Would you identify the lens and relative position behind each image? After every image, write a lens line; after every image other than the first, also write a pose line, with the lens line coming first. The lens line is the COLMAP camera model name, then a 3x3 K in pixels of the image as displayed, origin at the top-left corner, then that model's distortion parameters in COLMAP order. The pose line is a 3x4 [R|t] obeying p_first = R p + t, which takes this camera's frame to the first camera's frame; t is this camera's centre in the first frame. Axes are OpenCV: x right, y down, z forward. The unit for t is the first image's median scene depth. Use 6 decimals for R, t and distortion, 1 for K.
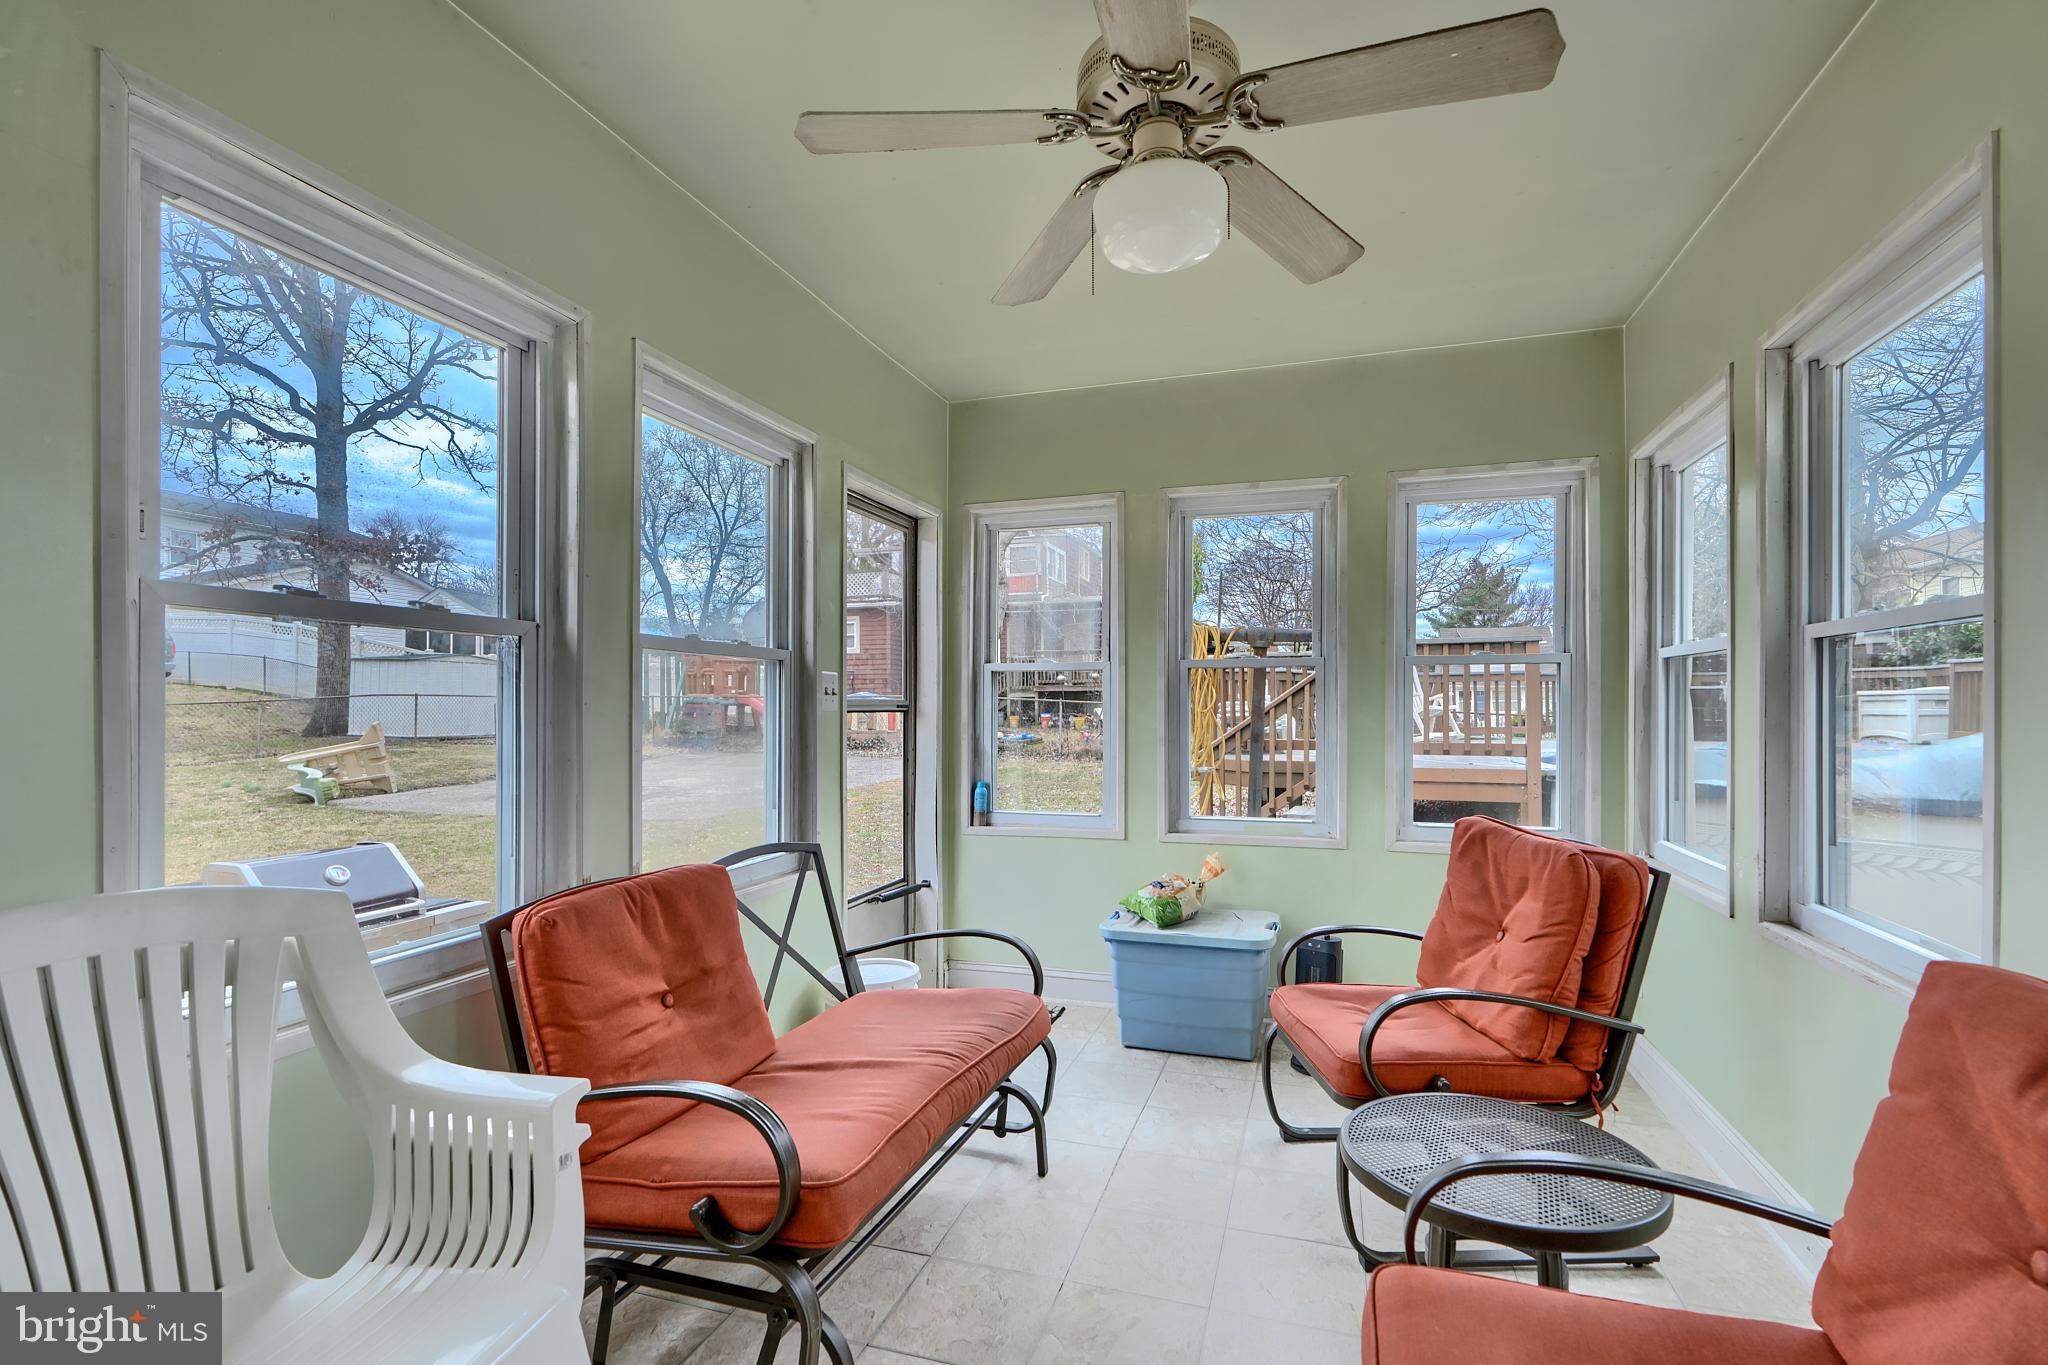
lens RADIAL K [[951.2, 0, 1028.9], [0, 951.2, 688.4], [0, 0, 1]] dist [-0.000146, 0.000275]
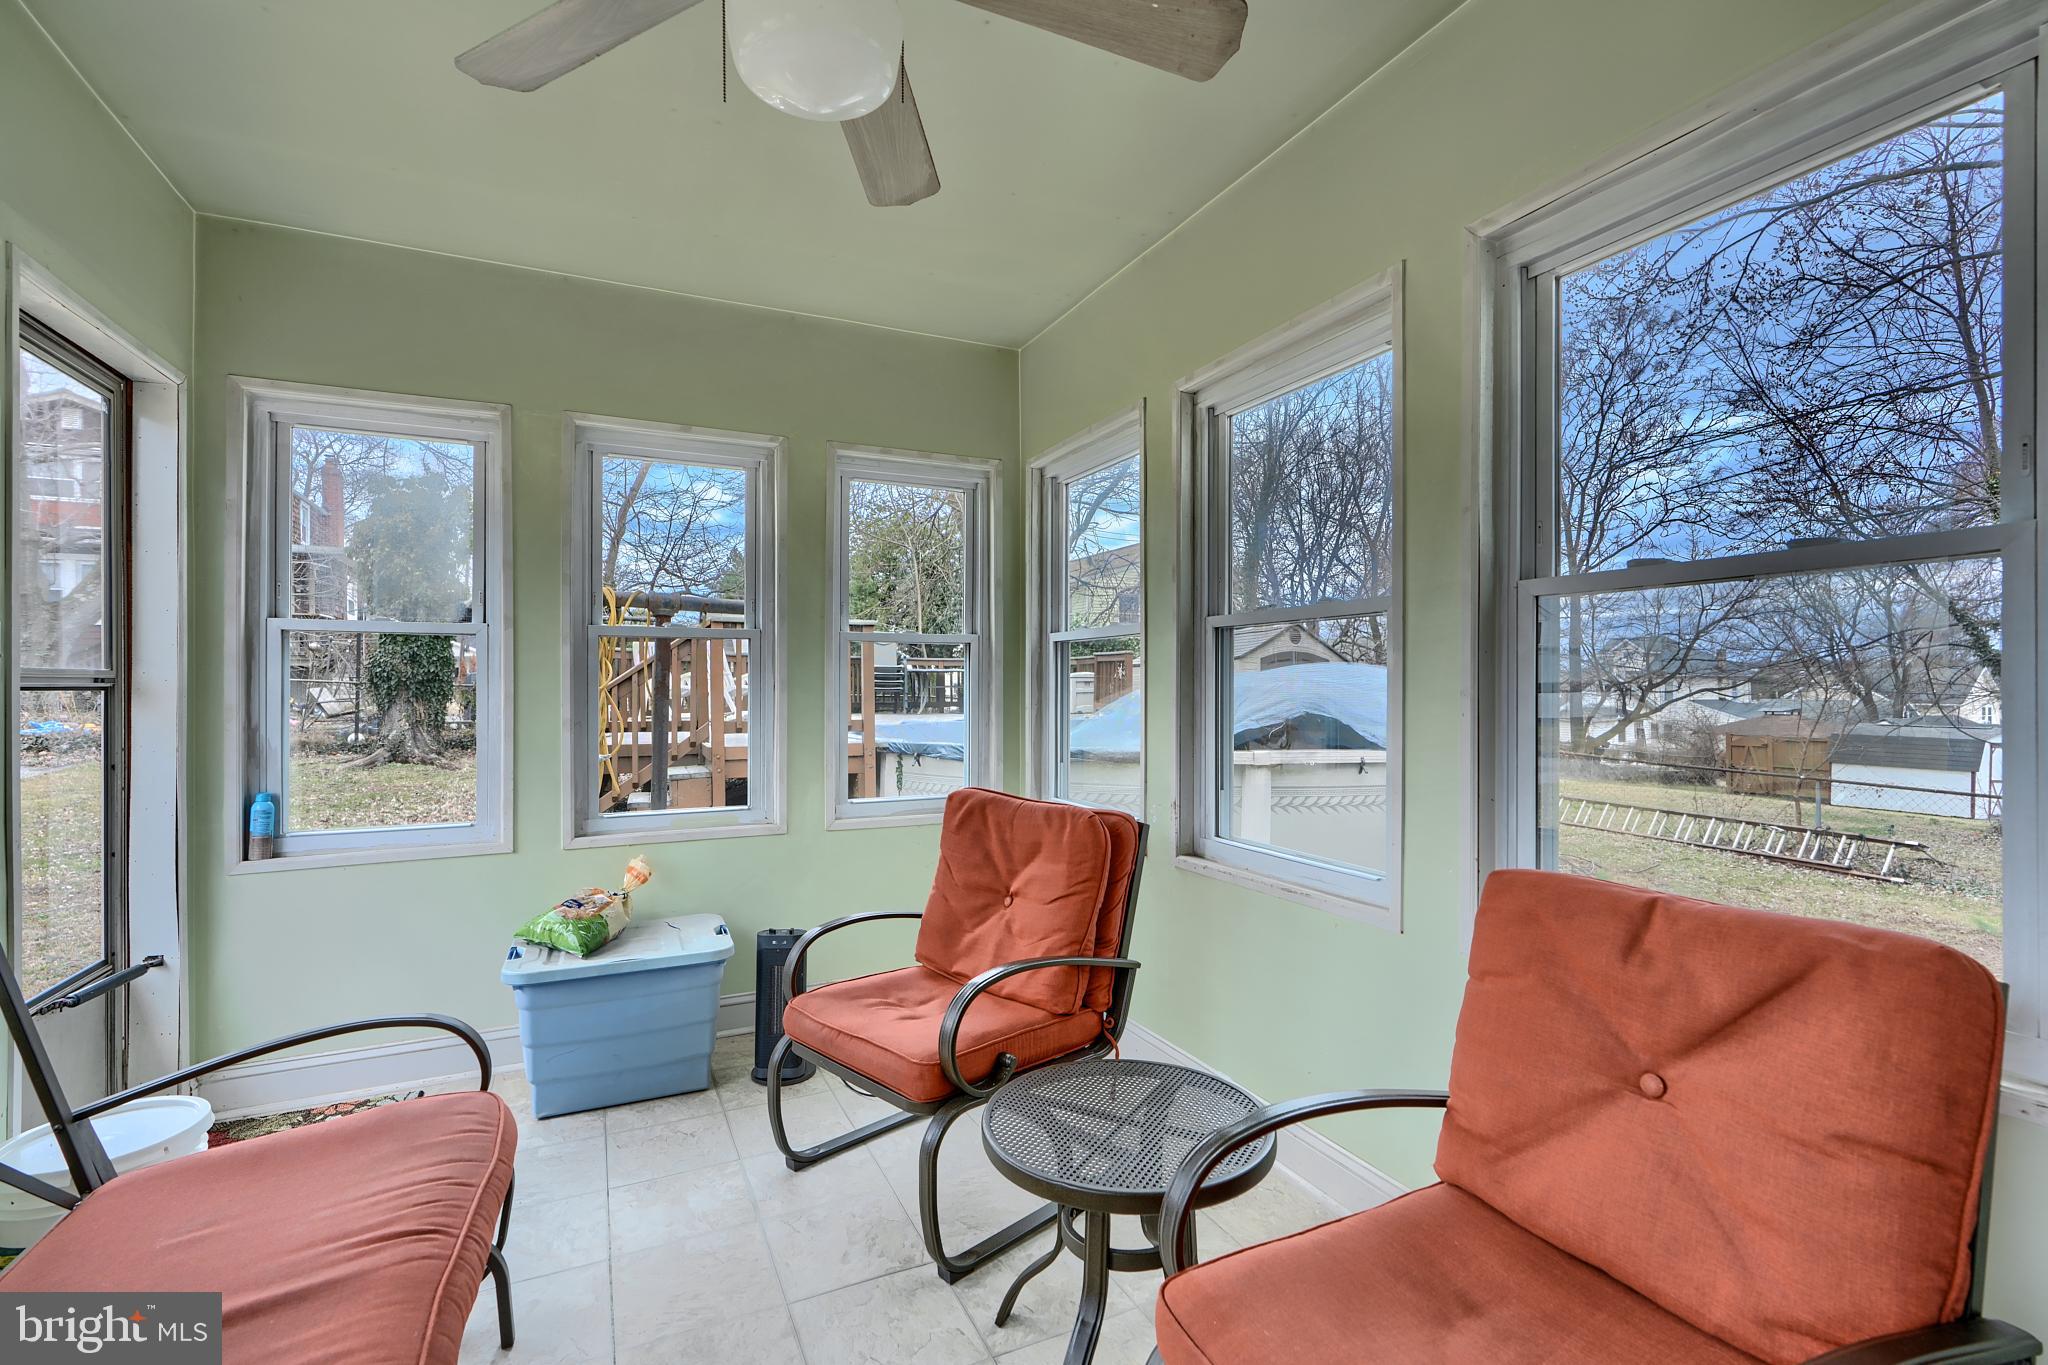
lens RADIAL K [[930.3, 0, 1030.3], [0, 930.3, 681.9], [0, 0, 1]] dist [0.004726, 0.000957]
pose [[0.723393, 0.003619, 0.690427, -0.176323], [-0.012864, 0.999883, 0.008237, 0.010601], [-0.690316, -0.014841, 0.723355, 0.230311]]
